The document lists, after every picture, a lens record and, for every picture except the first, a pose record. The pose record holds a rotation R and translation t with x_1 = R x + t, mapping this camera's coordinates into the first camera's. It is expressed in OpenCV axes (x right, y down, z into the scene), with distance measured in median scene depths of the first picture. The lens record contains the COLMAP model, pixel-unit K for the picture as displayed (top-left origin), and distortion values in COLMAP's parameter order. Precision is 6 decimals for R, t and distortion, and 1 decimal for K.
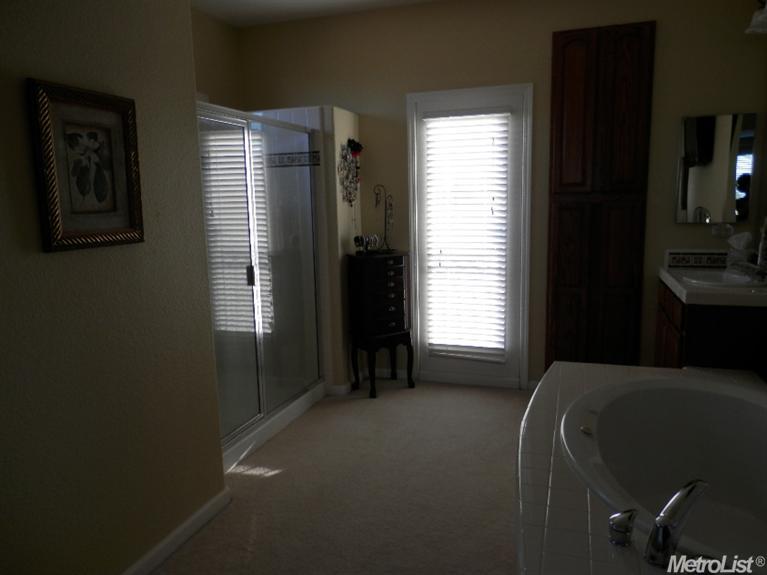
lens RADIAL K [[578.0, 0, 383.5], [0, 578.0, 287.5], [0, 0, 1]] dist [0.001611, 0.011770]
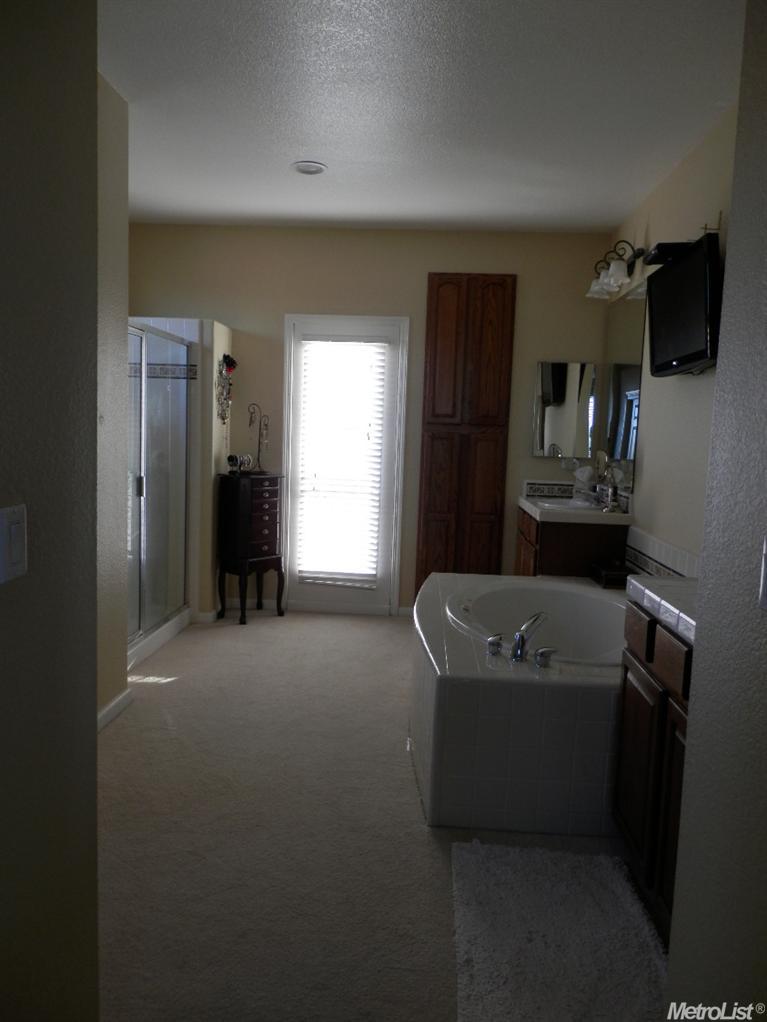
lens RADIAL K [[770.2, 0, 383.5], [0, 770.2, 511.0], [0, 0, 1]] dist [0.001611, 0.011770]
pose [[0.962734, 0.028648, 0.268927, -0.147229], [-0.016137, 0.998687, -0.048618, 0.063836], [-0.269967, 0.042467, 0.961933, -0.304070]]
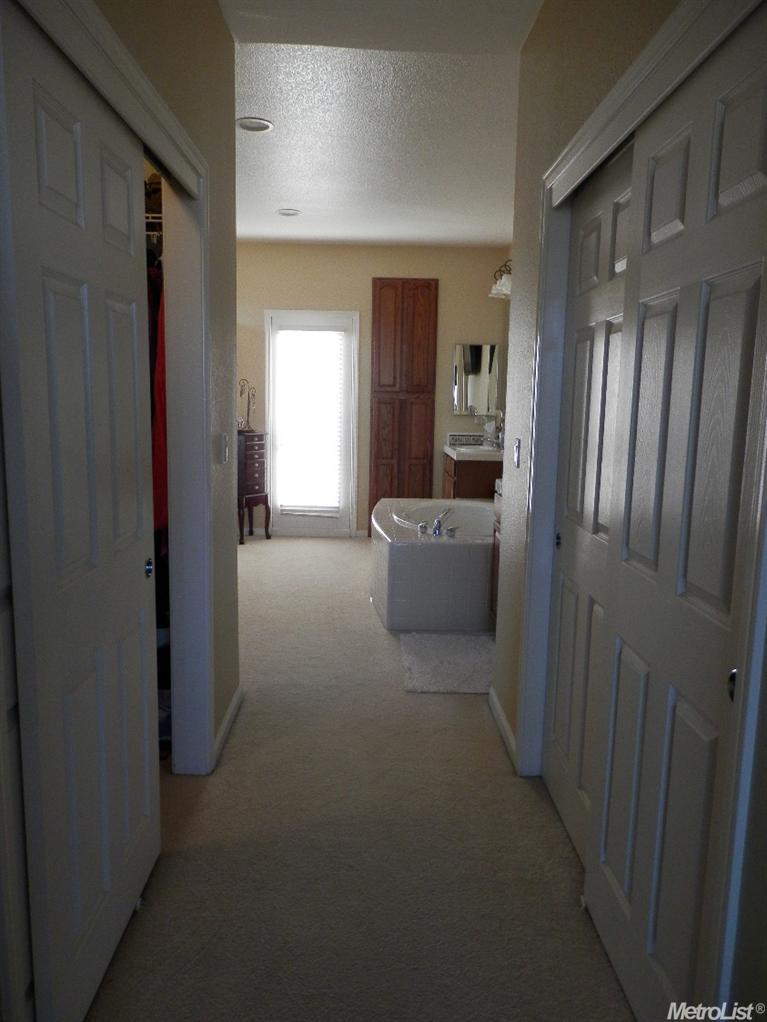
lens RADIAL K [[770.2, 0, 383.5], [0, 770.2, 511.0], [0, 0, 1]] dist [0.001611, 0.011770]
pose [[0.940019, -0.011221, 0.340938, -0.315005], [0.013037, 0.999910, -0.003033, 0.129510], [-0.340873, 0.007296, 0.940081, -0.737476]]
